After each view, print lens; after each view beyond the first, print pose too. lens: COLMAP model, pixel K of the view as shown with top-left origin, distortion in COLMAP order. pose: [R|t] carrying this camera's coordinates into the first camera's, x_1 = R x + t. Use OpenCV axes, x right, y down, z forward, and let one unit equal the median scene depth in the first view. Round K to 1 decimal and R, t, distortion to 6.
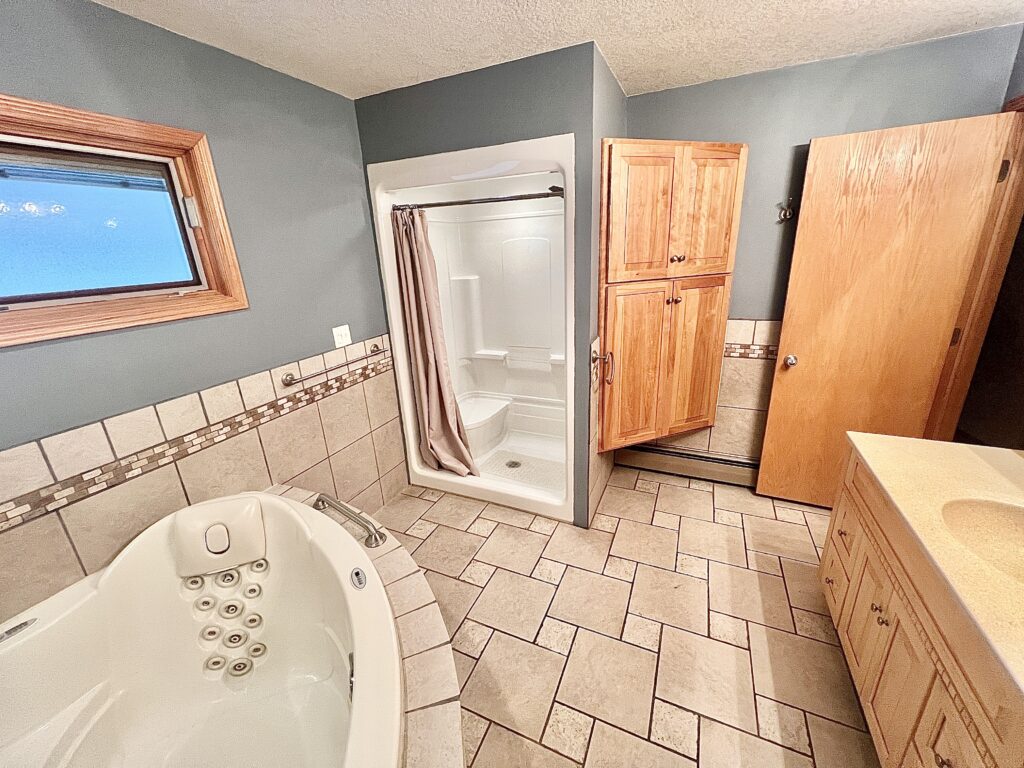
lens RADIAL K [[412.5, 0, 508.3], [0, 412.5, 384.1], [0, 0, 1]] dist [-0.013687, -0.000602]
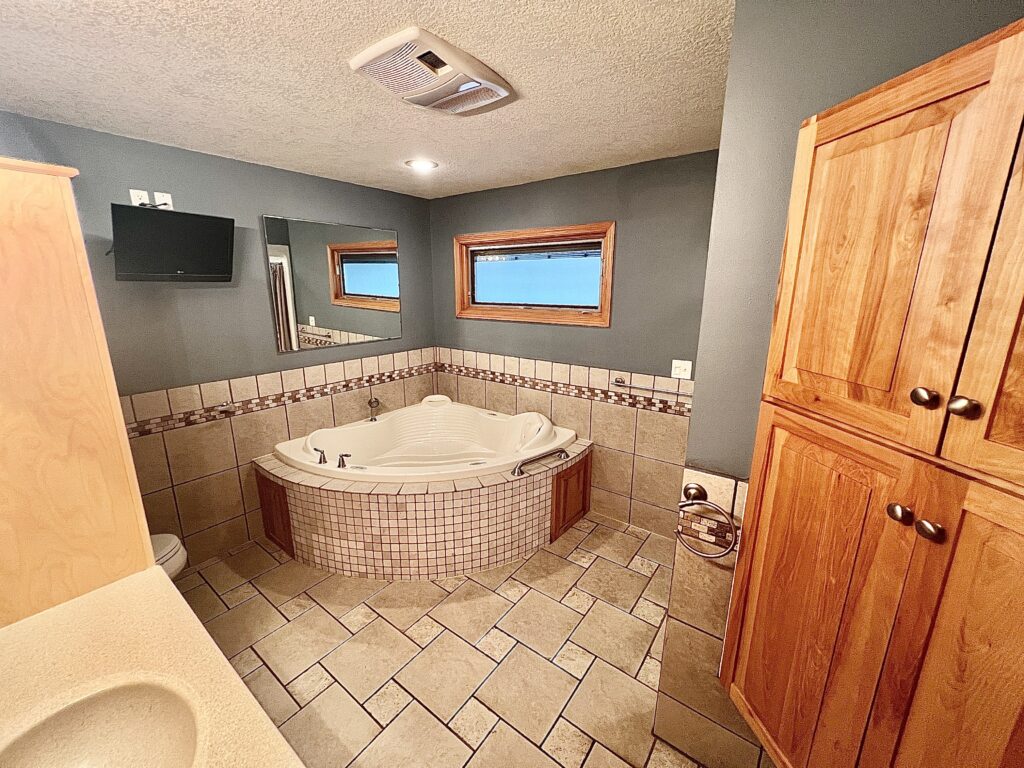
lens RADIAL K [[408.7, 0, 508.9], [0, 408.7, 381.2], [0, 0, 1]] dist [0.000671, 0.000333]
pose [[-0.213216, 0.270585, -0.938788, 0.847066], [-0.302910, 0.895227, 0.326825, -0.351568], [0.928862, 0.354053, -0.108914, 0.796719]]
